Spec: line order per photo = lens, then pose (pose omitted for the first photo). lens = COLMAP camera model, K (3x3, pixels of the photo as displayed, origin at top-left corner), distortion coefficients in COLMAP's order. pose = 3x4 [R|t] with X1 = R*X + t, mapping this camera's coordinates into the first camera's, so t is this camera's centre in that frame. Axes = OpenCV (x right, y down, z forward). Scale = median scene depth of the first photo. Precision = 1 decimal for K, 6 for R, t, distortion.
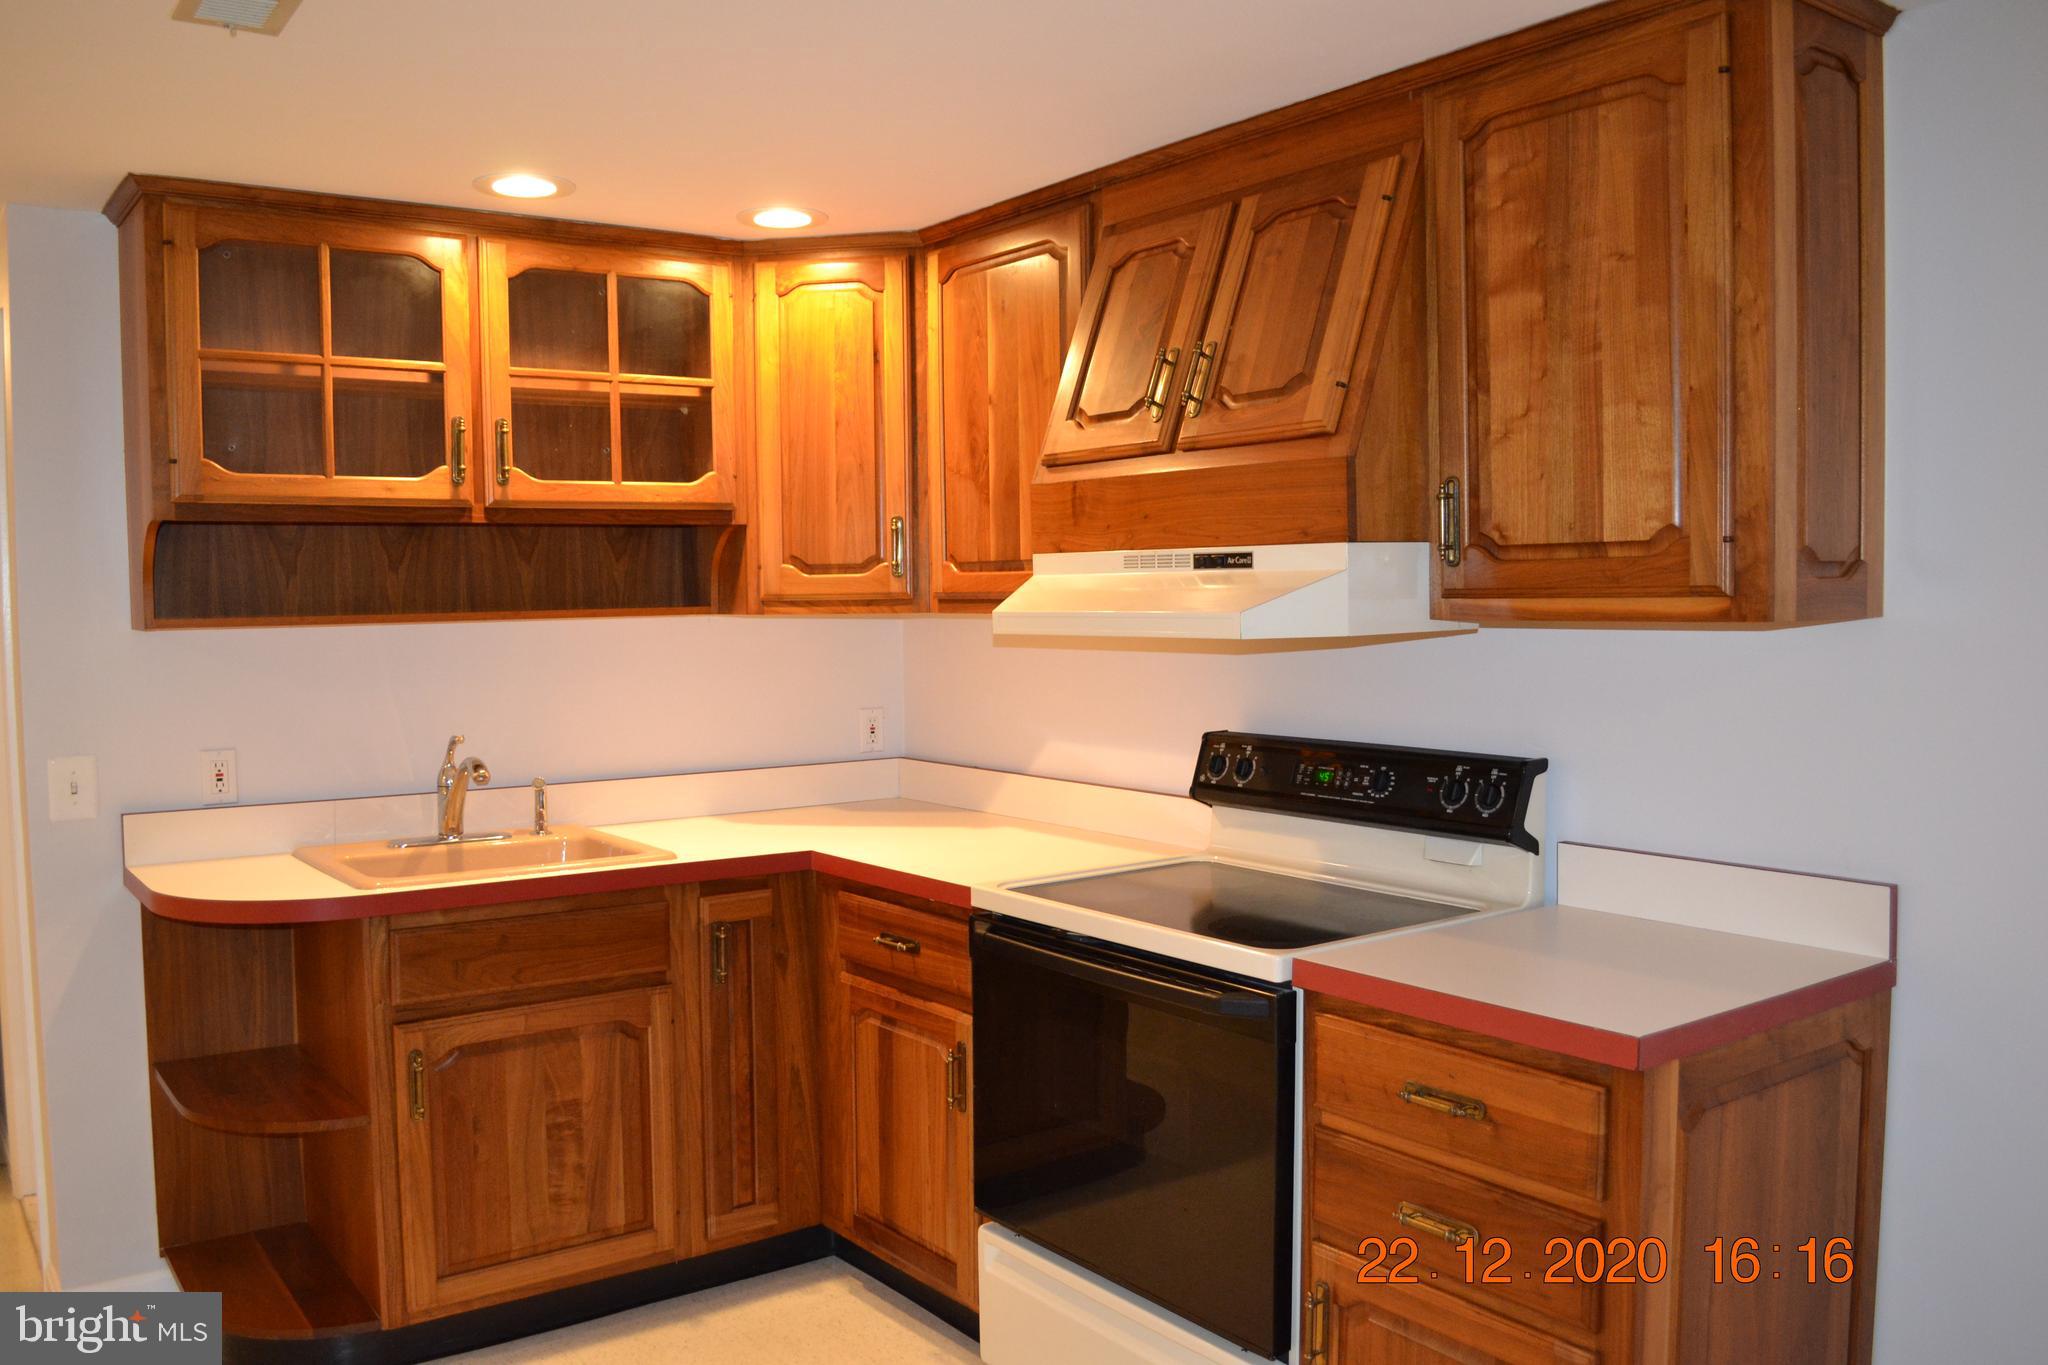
lens RADIAL K [[1642.1, 0, 1006.7], [0, 1642.1, 694.4], [0, 0, 1]] dist [-0.078519, 0.005641]
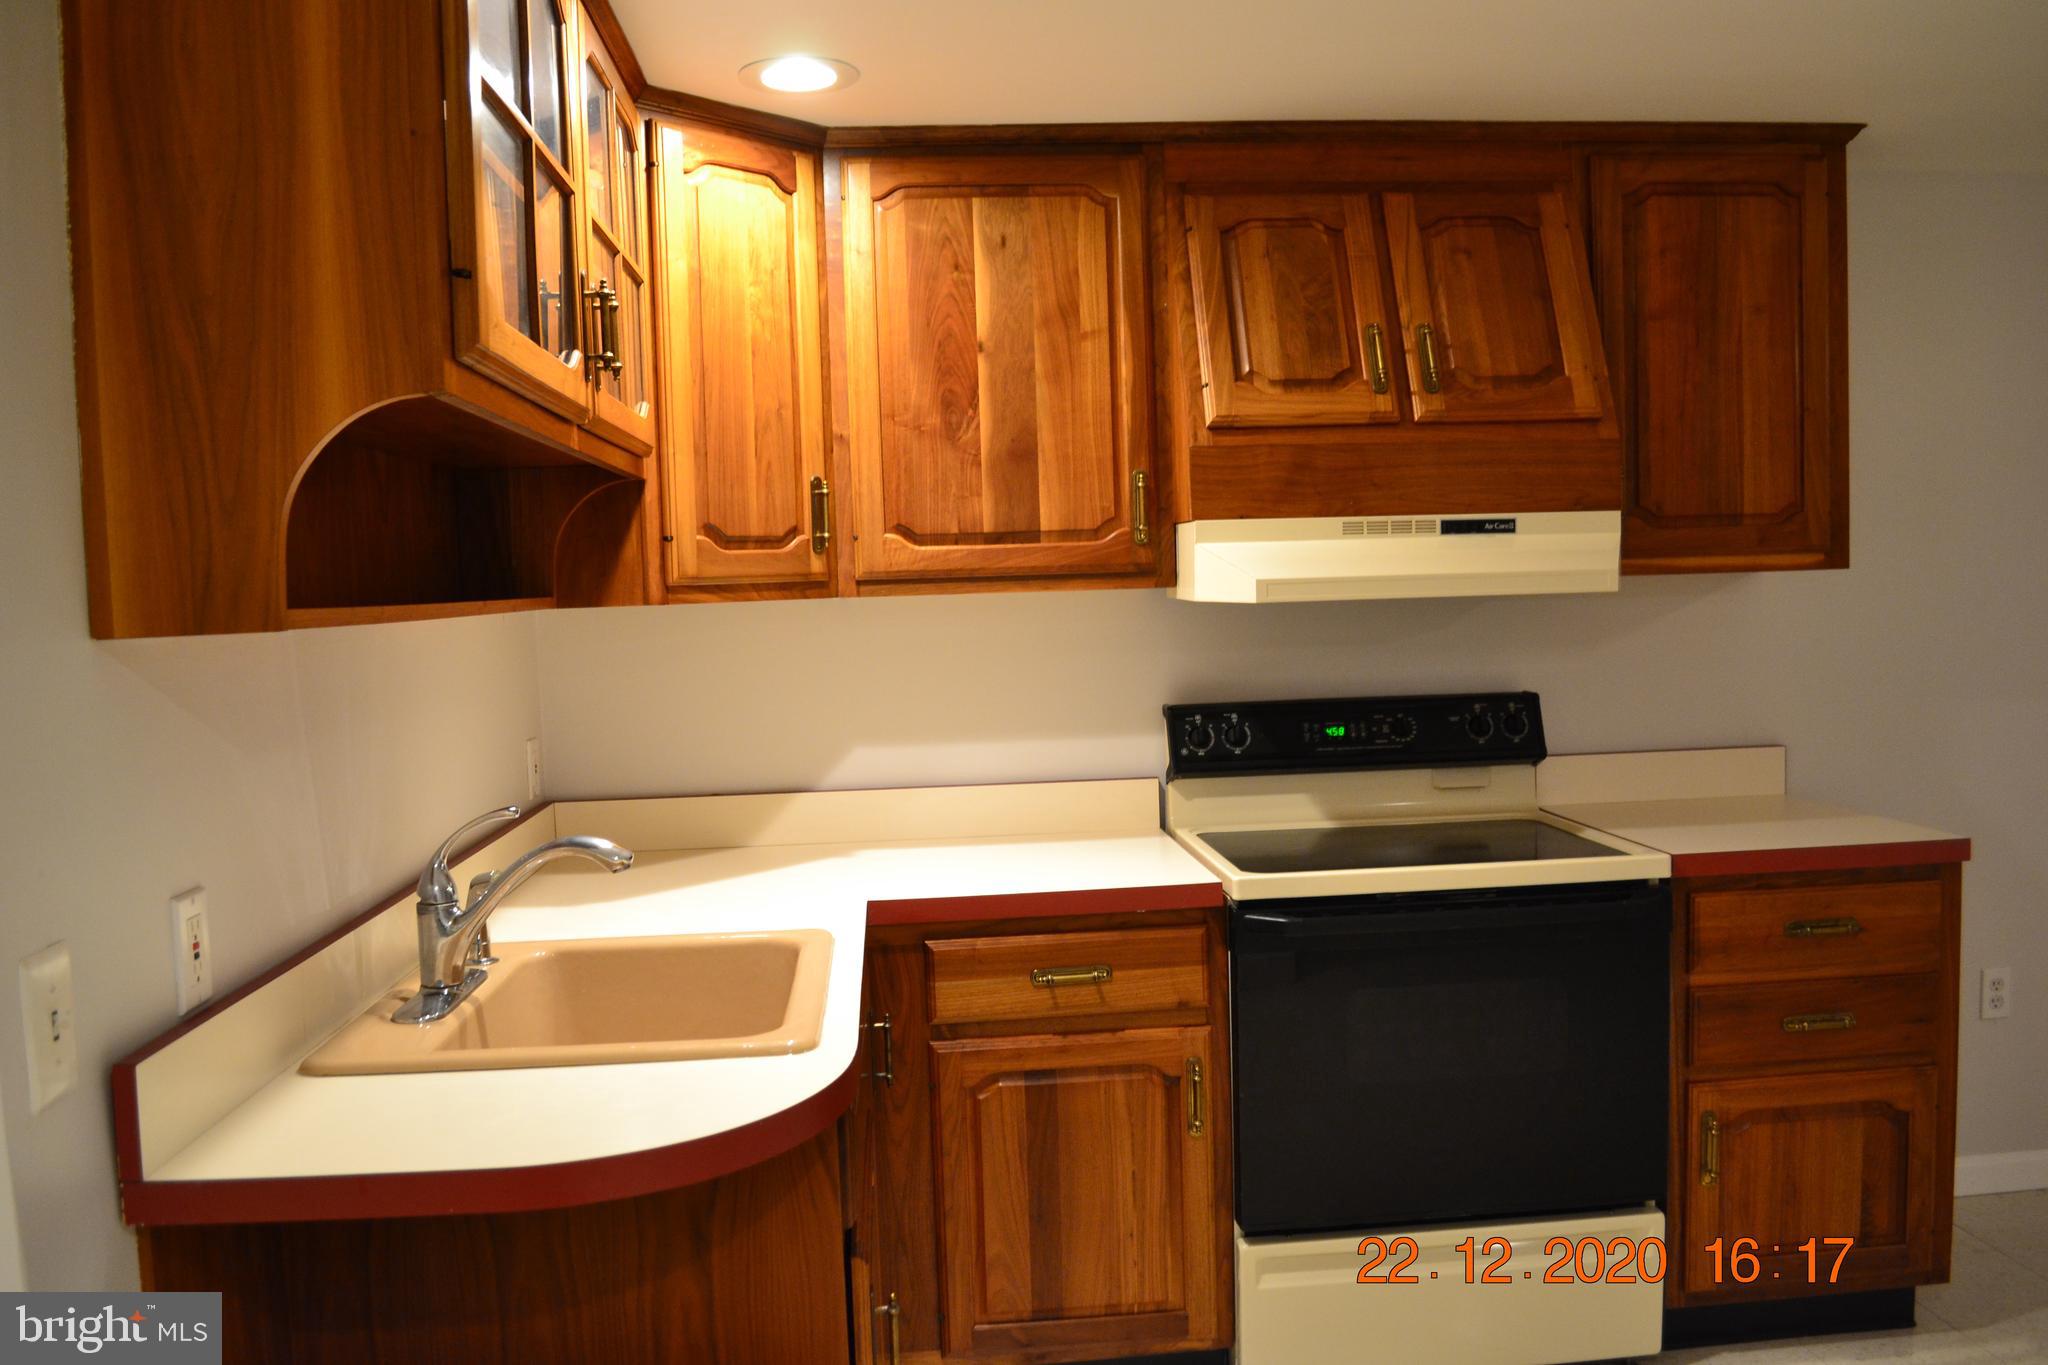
lens RADIAL K [[1642.1, 0, 1006.7], [0, 1642.1, 694.4], [0, 0, 1]] dist [-0.078519, 0.005641]
pose [[0.531153, -0.063702, 0.844878, -0.808320], [0.078599, 0.996574, 0.025727, -0.018686], [-0.843622, 0.052741, 0.534341, 0.576648]]
